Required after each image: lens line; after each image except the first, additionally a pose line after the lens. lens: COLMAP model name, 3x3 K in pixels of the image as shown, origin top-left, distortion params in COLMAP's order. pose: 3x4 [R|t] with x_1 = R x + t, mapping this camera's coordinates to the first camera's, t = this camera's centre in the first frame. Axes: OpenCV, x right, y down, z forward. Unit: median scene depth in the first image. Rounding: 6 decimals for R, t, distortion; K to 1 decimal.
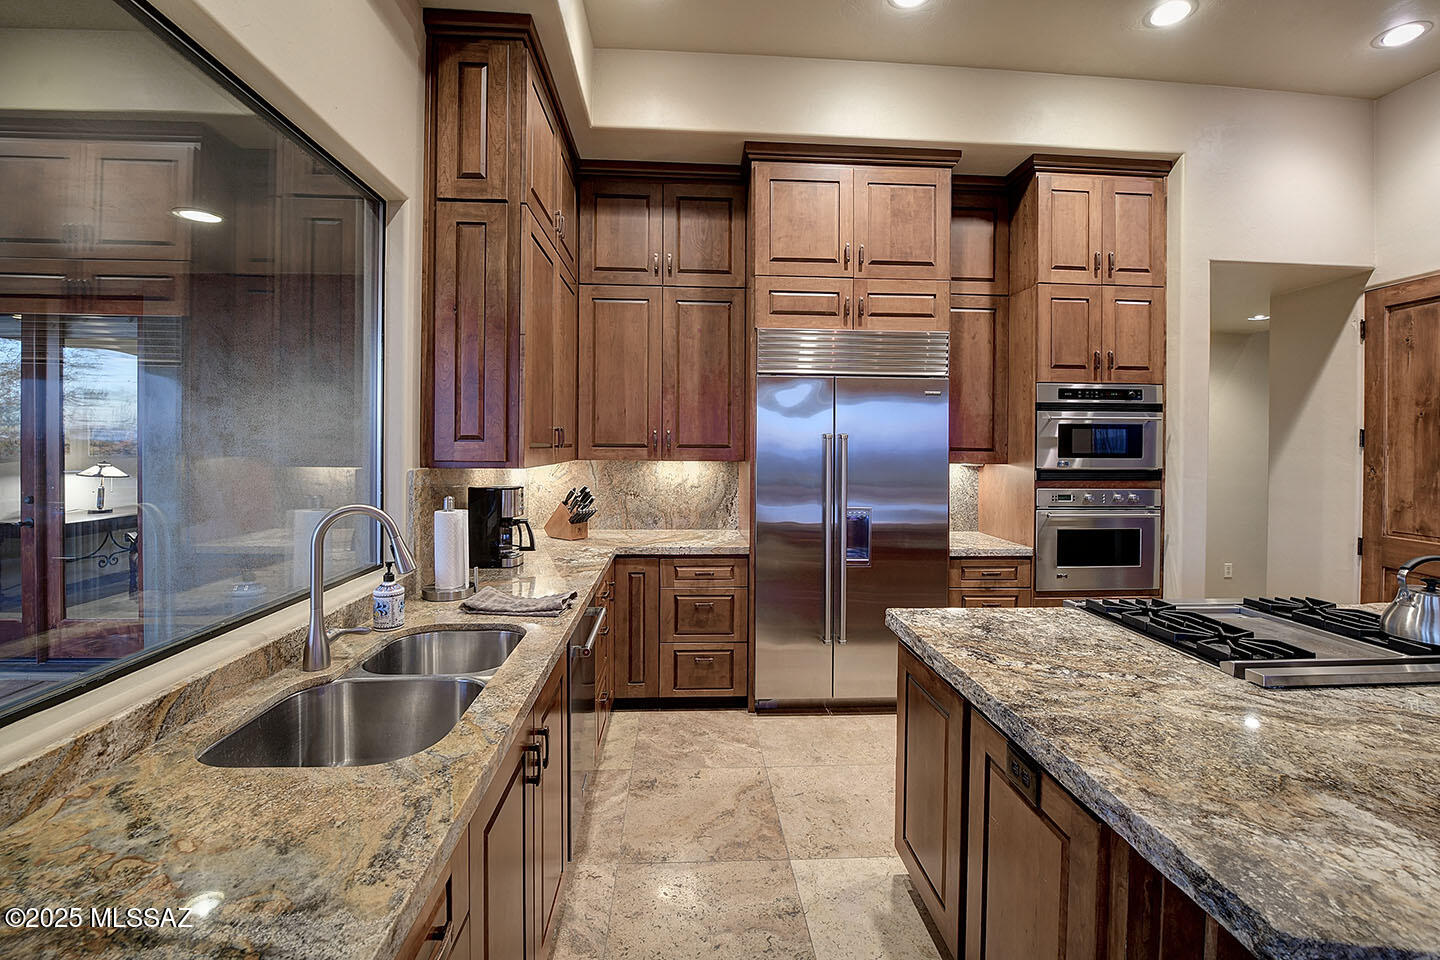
lens RADIAL K [[624.2, 0, 721.0], [0, 624.2, 434.8], [0, 0, 1]] dist [-0.001892, -0.000206]
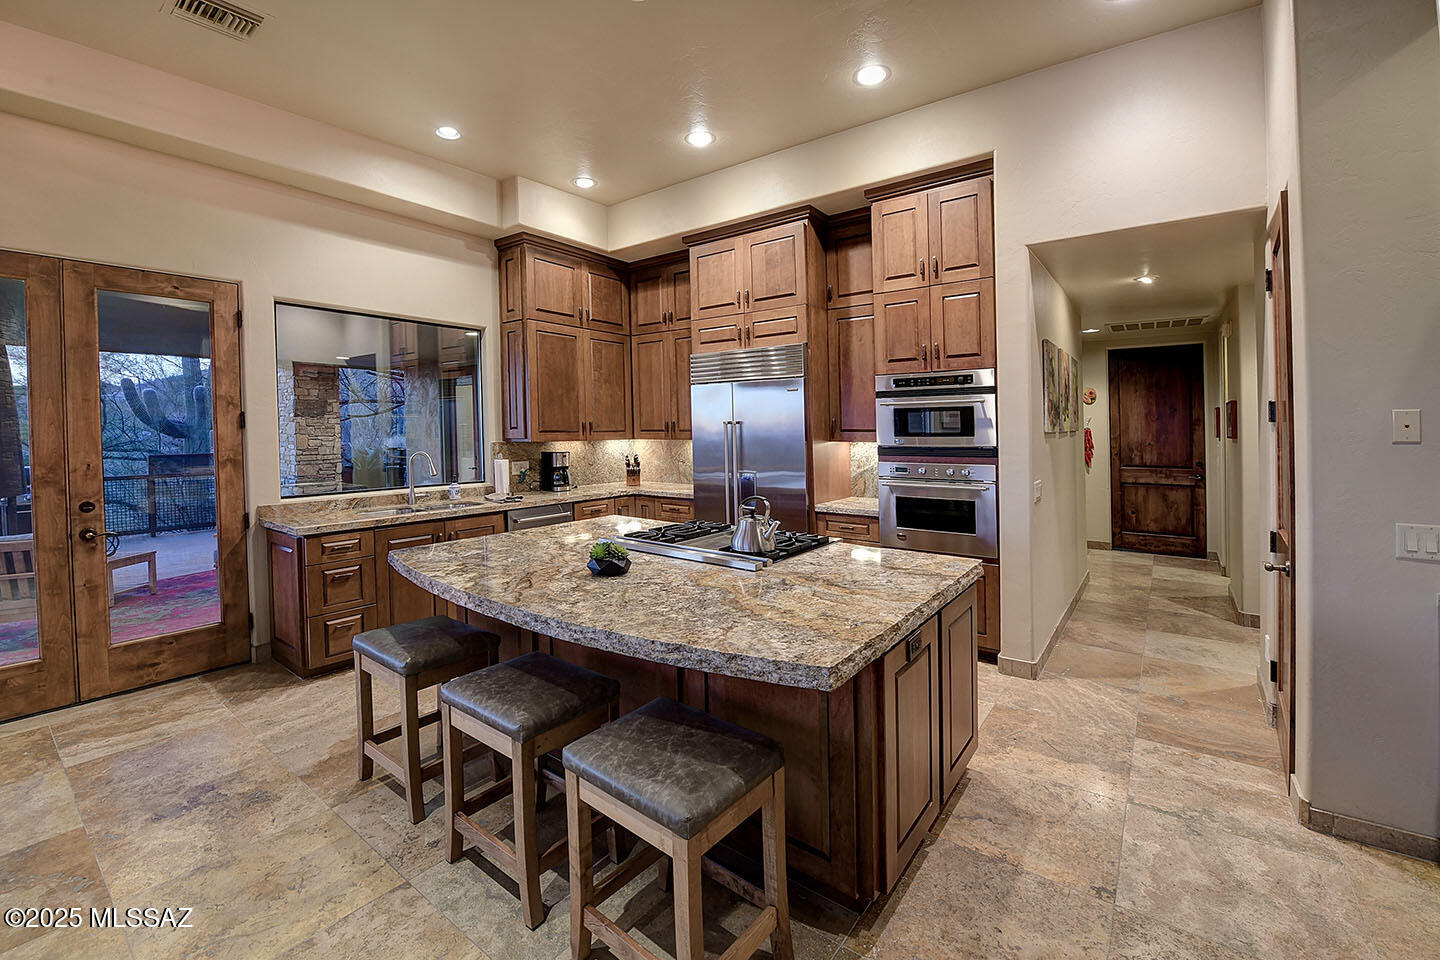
lens RADIAL K [[624.2, 0, 721.0], [0, 624.2, 434.8], [0, 0, 1]] dist [-0.001892, -0.000206]
pose [[0.748523, -0.006715, -0.663075, 1.085434], [0.020563, 0.999703, 0.013089, 0.010523], [0.662790, -0.023432, 0.748439, -0.121065]]
